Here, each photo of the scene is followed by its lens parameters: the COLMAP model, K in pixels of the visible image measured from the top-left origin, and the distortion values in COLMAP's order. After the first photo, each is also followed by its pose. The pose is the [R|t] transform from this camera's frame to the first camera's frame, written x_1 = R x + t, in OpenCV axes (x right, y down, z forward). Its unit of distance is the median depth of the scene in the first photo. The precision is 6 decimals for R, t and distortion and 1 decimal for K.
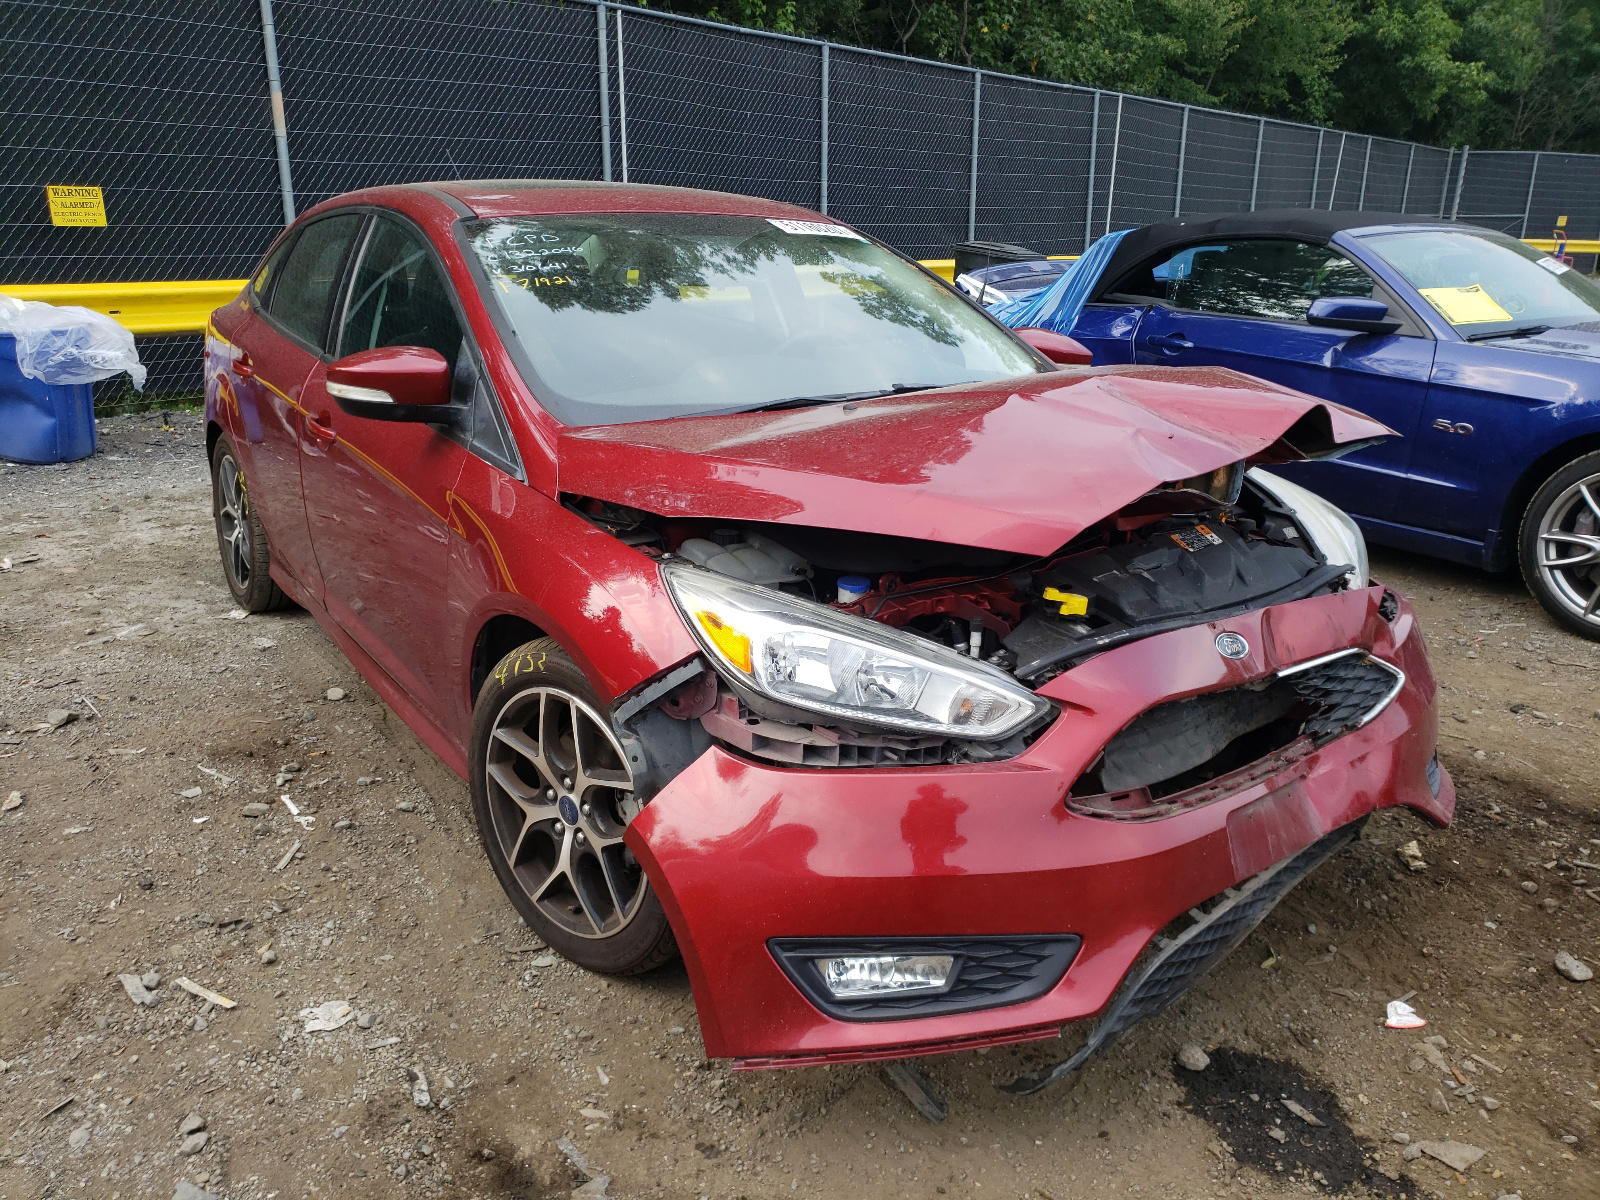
lens RADIAL K [[1337.1, 0, 800.0], [0, 1337.1, 600.0], [0, 0, 1]] dist [0.065101, -0.111237]
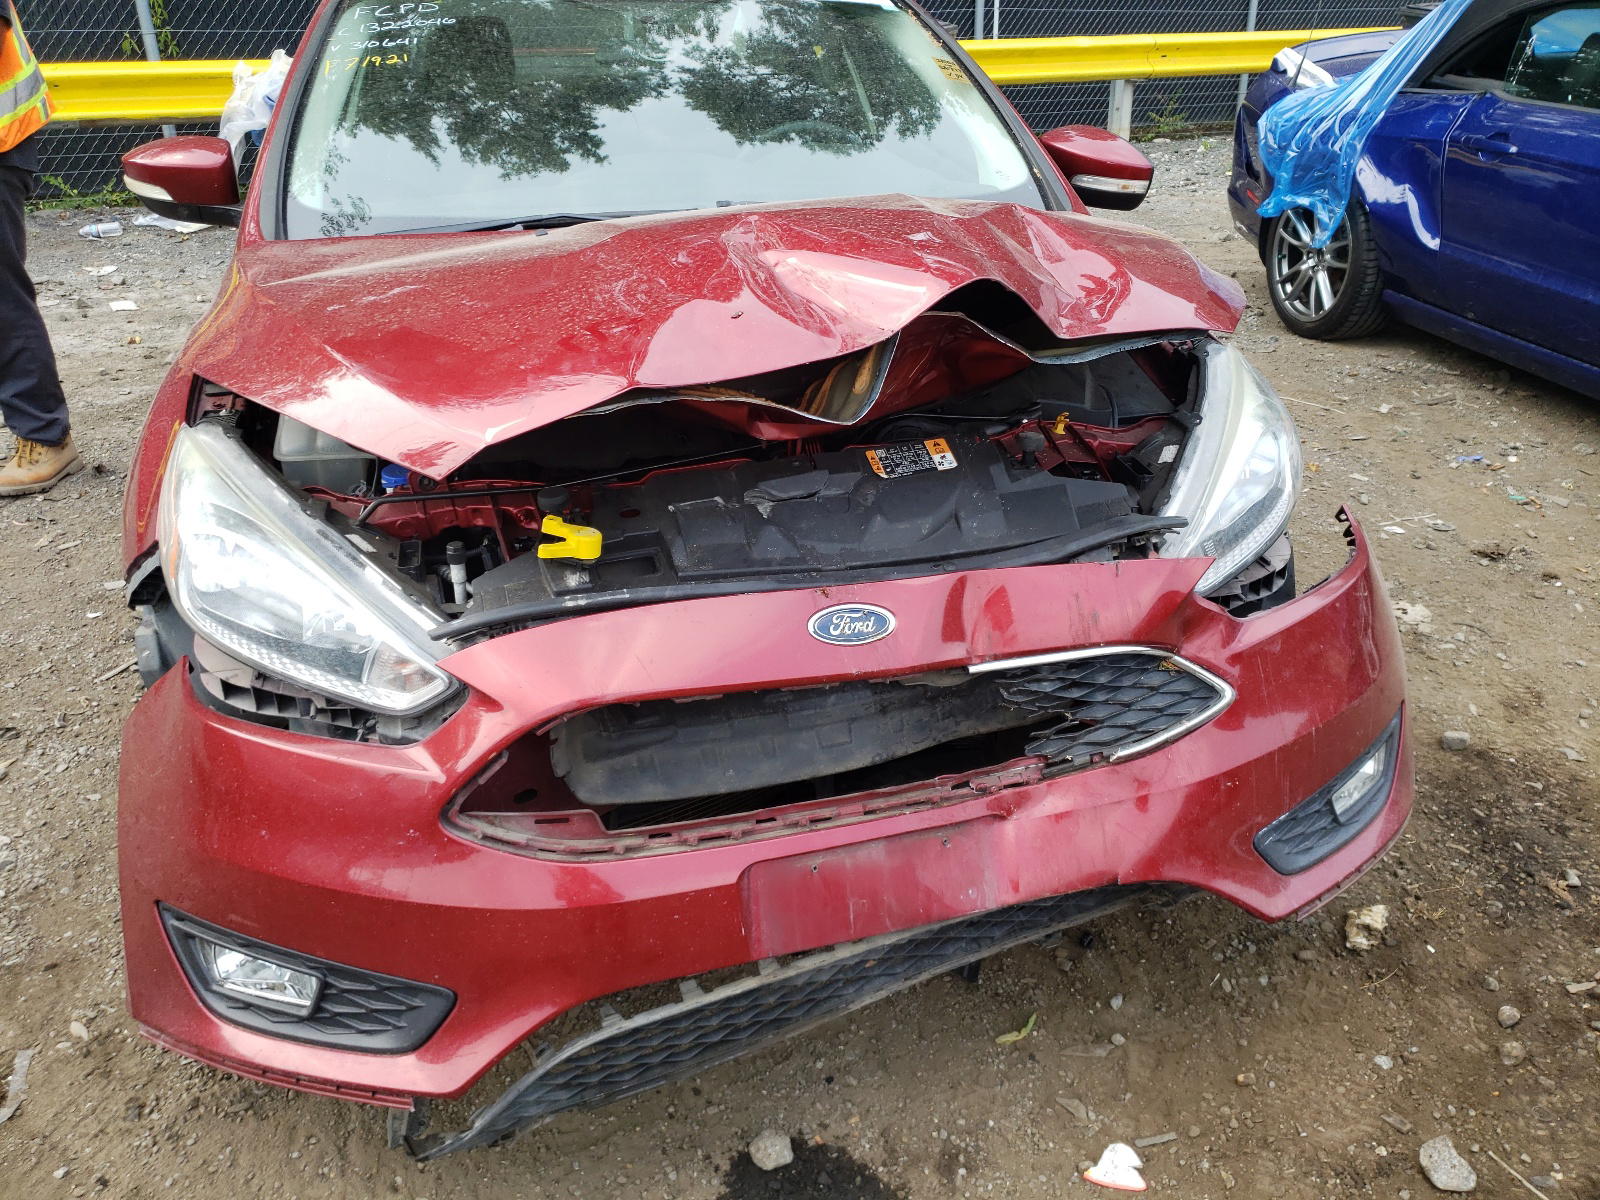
lens RADIAL K [[1337.1, 0, 800.0], [0, 1337.1, 600.0], [0, 0, 1]] dist [0.065101, -0.111237]
pose [[0.926986, 0.143594, -0.346521, 0.501683], [-0.088920, 0.981614, 0.168898, -0.087076], [0.364403, -0.125753, 0.922712, 0.335062]]
